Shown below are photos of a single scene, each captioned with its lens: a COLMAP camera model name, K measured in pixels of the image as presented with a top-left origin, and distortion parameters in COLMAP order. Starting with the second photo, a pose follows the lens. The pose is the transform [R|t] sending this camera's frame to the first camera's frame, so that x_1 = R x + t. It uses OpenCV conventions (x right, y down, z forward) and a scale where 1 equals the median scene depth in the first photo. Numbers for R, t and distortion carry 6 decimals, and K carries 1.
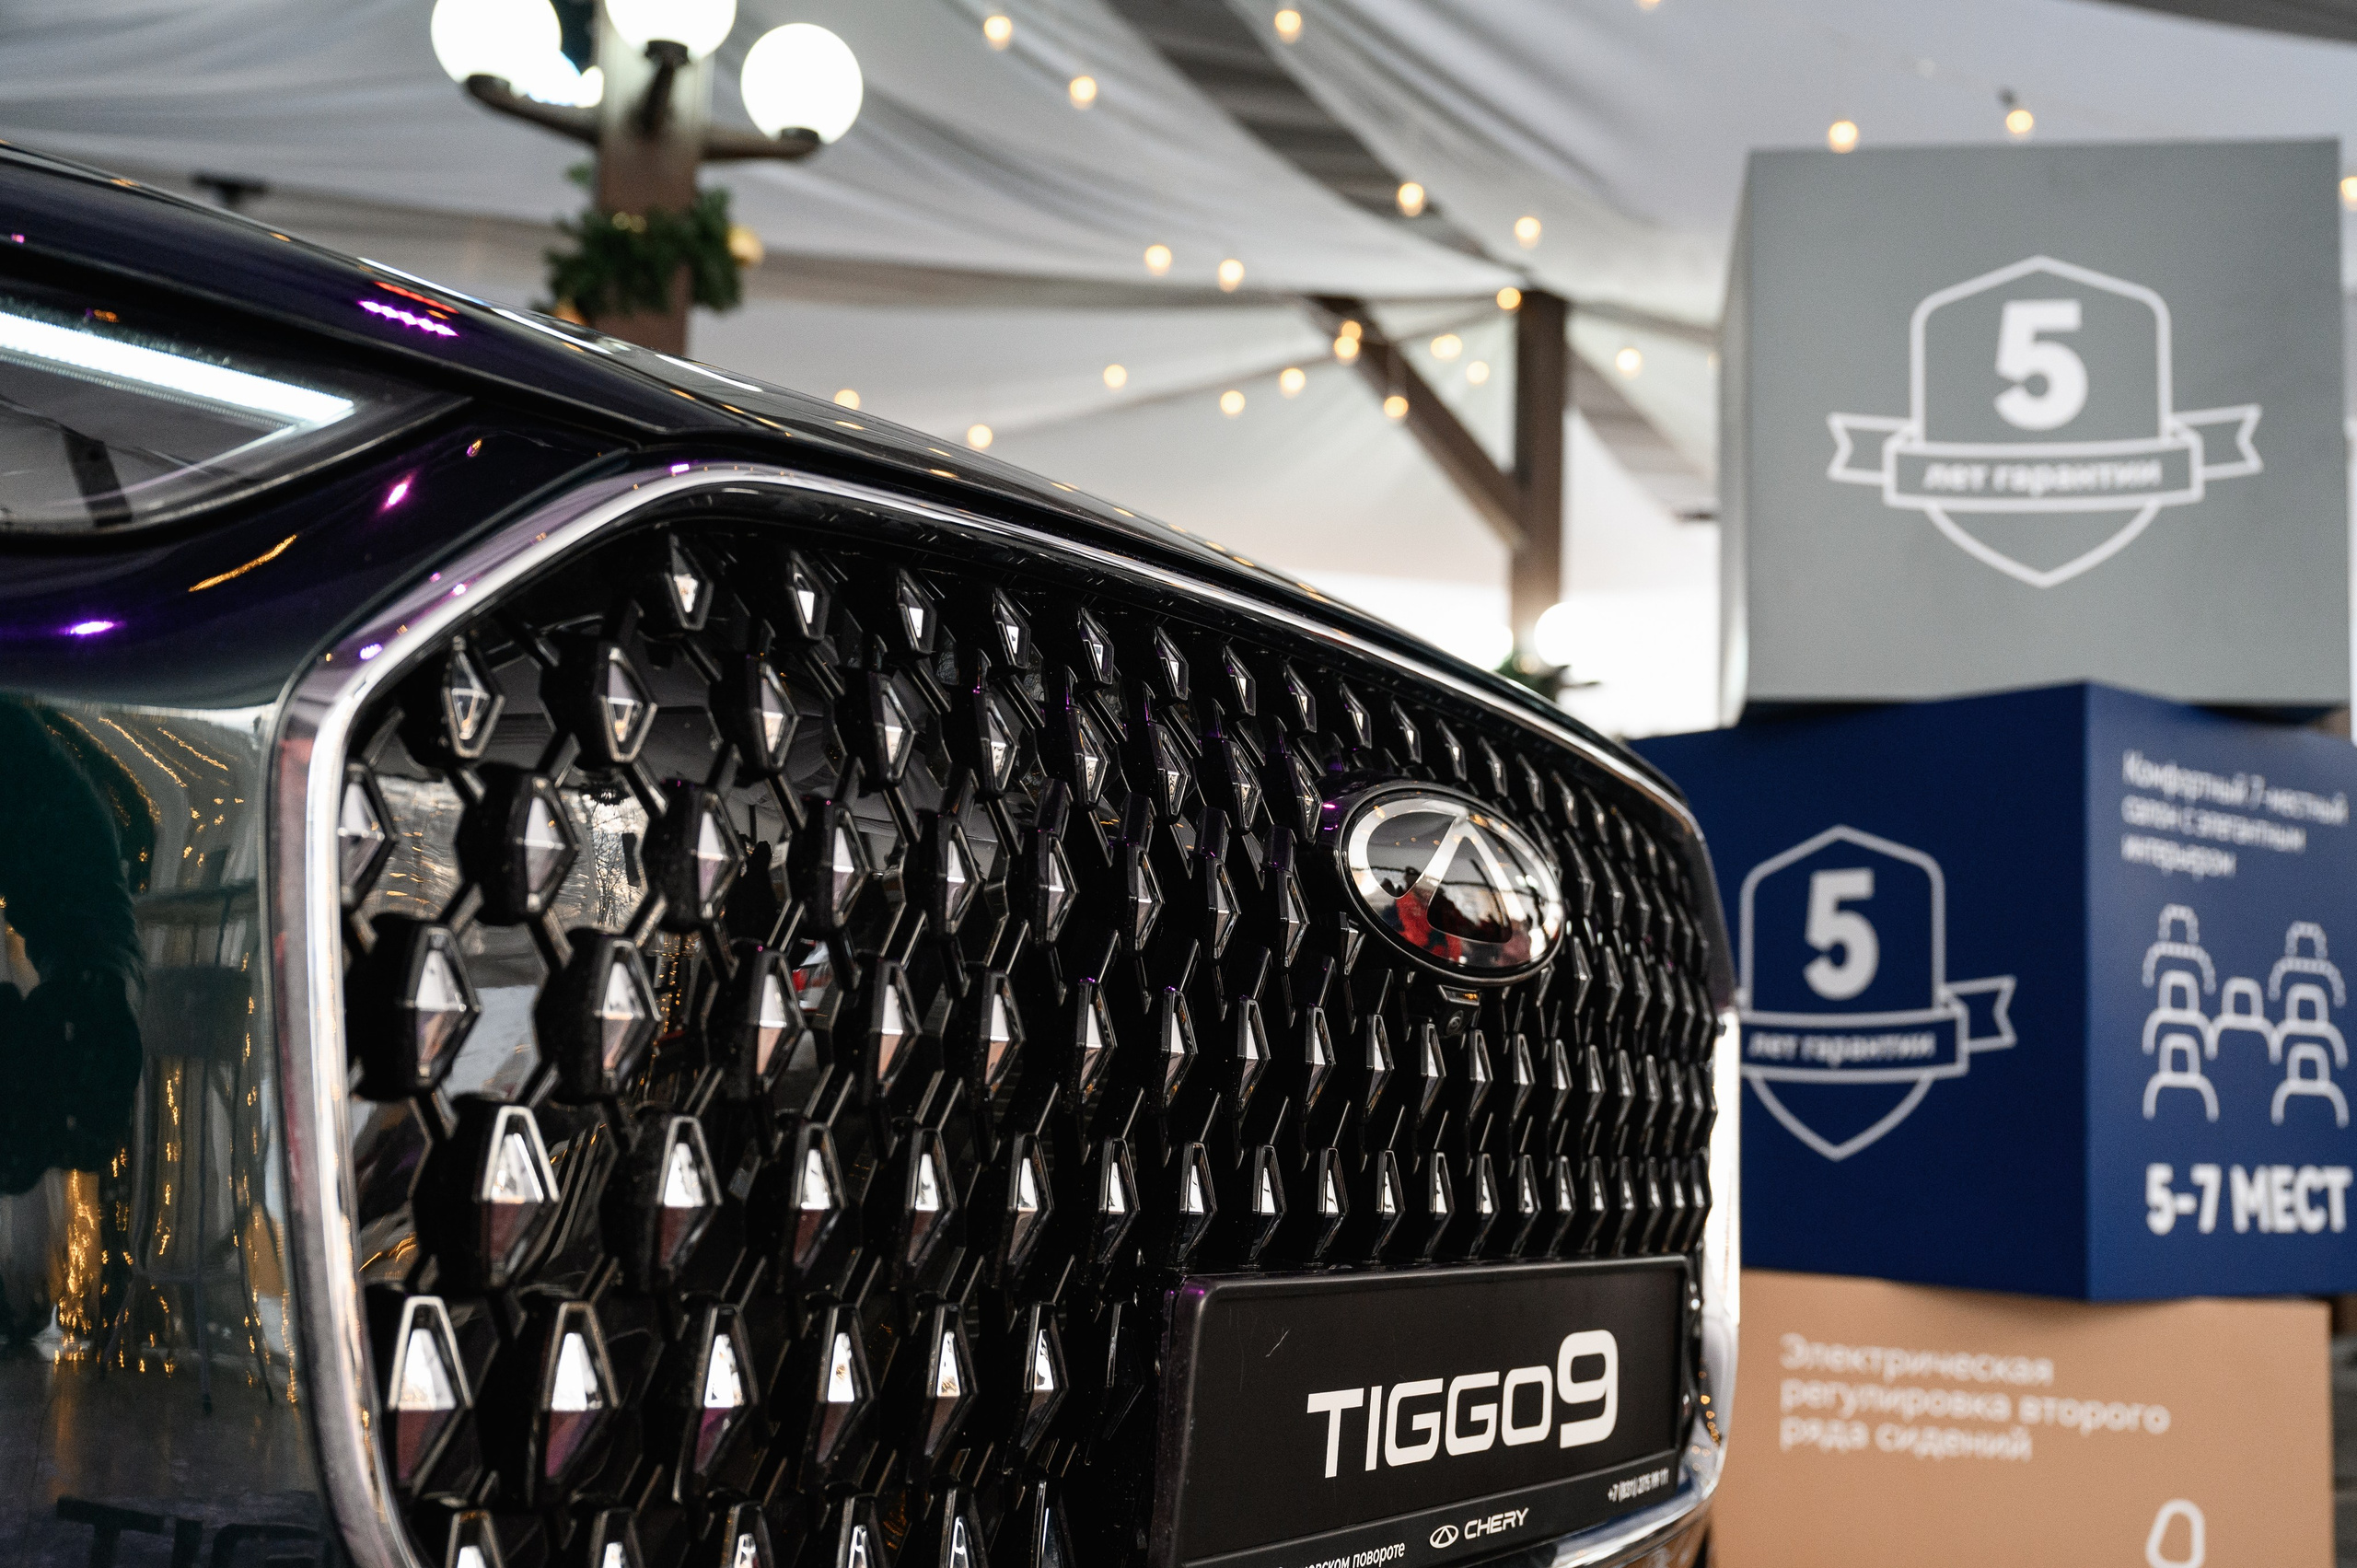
lens RADIAL K [[2443.6, 0, 1188.3], [0, 2443.6, 793.8], [0, 0, 1]] dist [0.011186, 0.010790]
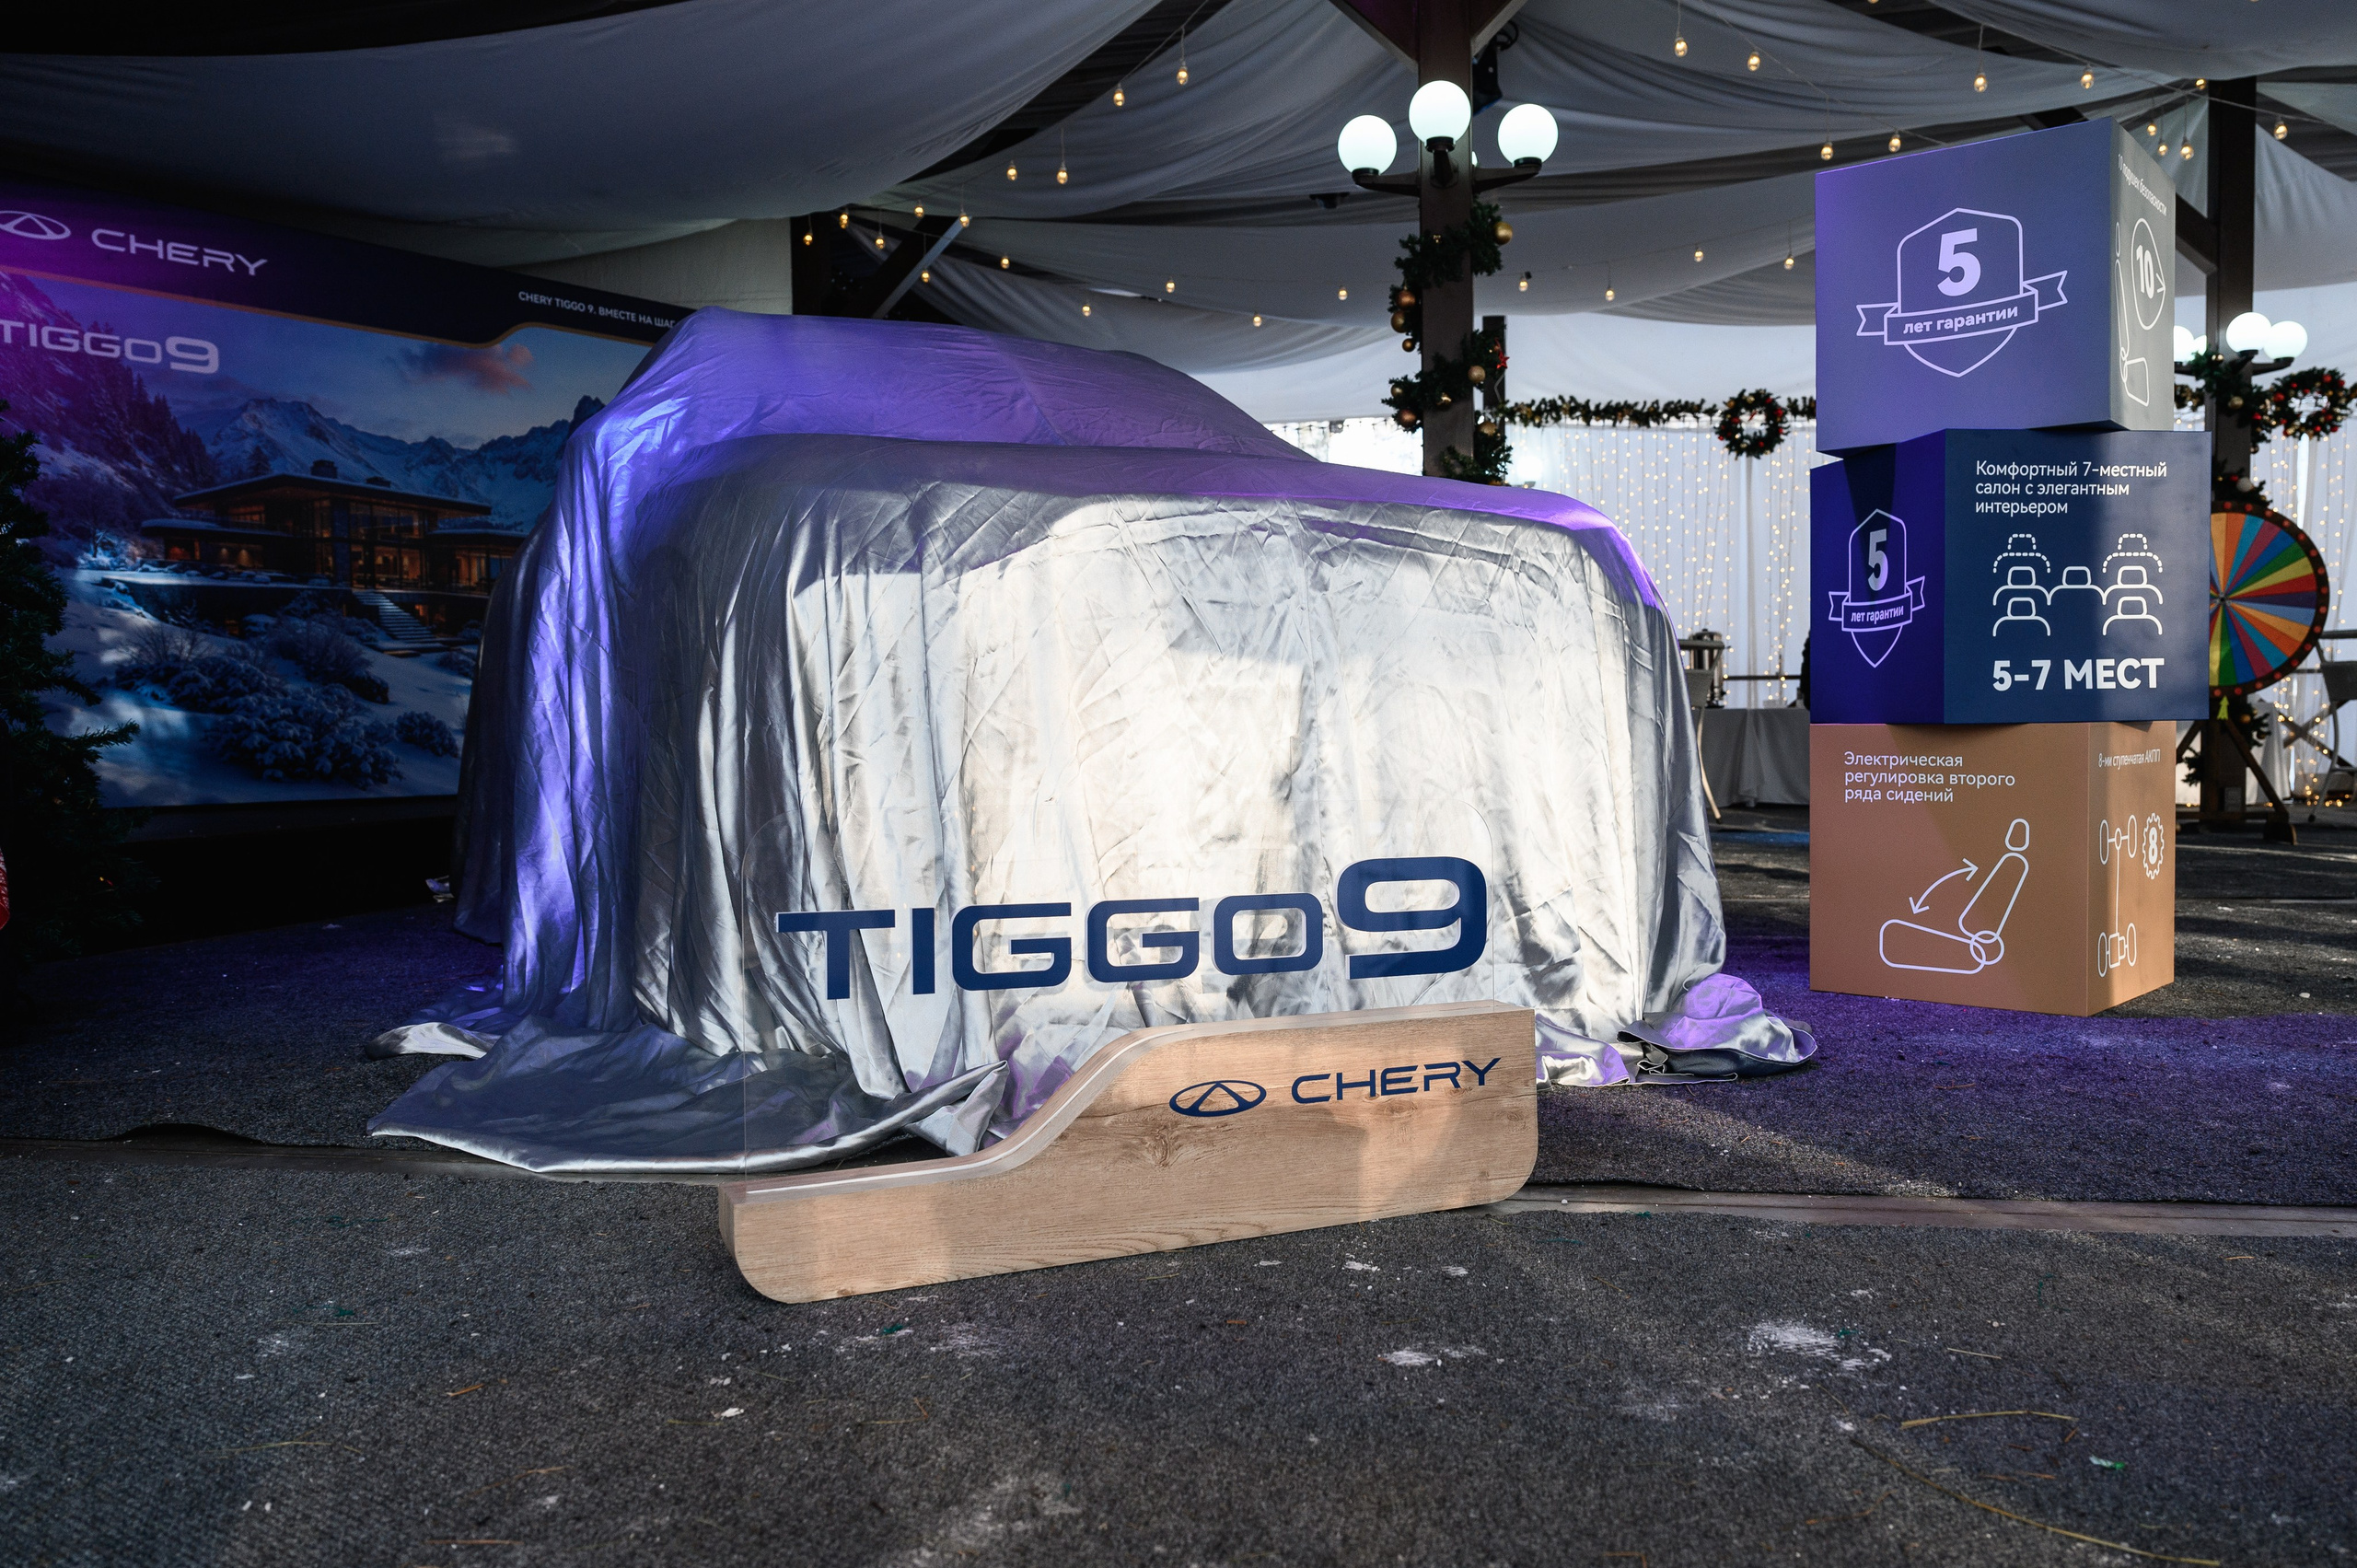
lens RADIAL K [[1777.9, 0, 1288.7], [0, 1777.9, 795.0], [0, 0, 1]] dist [0.001902, -0.001333]
pose [[0.878777, -0.028919, -0.476356, 0.561909], [0.105616, 0.985197, 0.135028, -0.002957], [0.465400, -0.168971, 0.868822, -0.594118]]
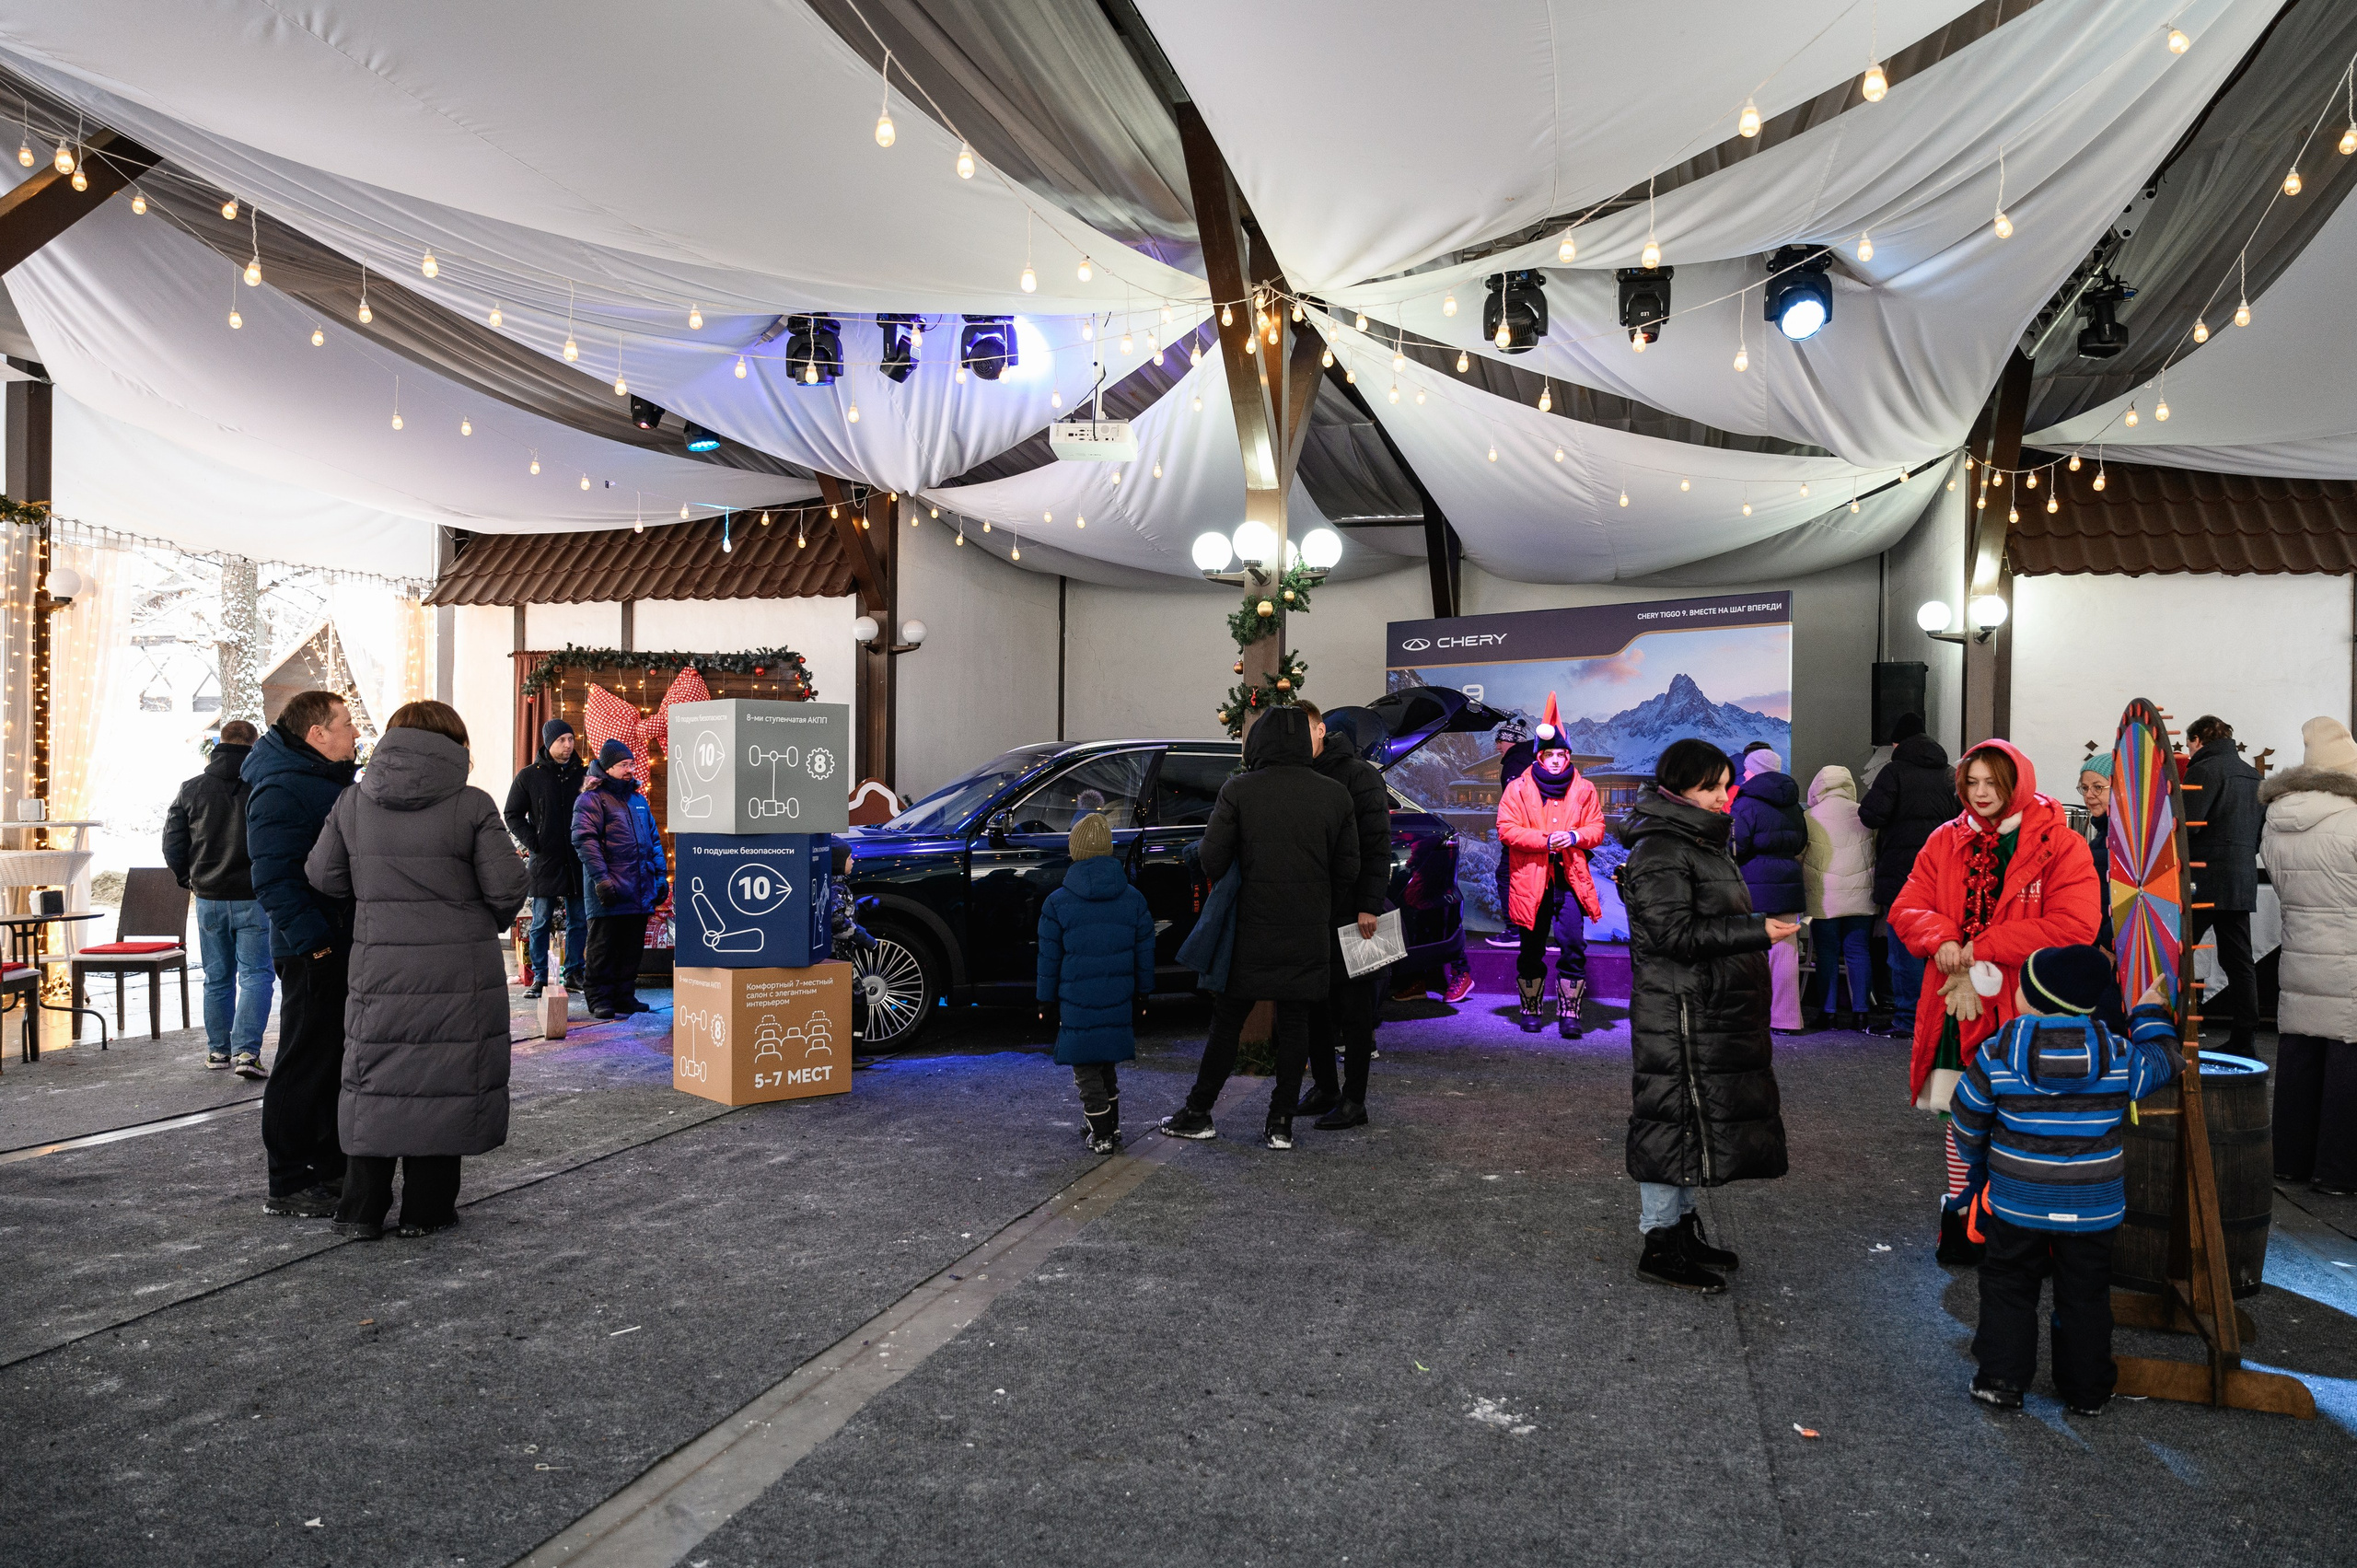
lens RADIAL K [[1742.7, 0, 1178.5], [0, 1742.7, 784.0], [0, 0, 1]] dist [-0.018838, -0.000300]
pose [[-0.587902, -0.045866, -0.807631, 2.539050], [0.073931, 0.991166, -0.110106, 0.302606], [0.805547, -0.124440, -0.579317, 3.655068]]
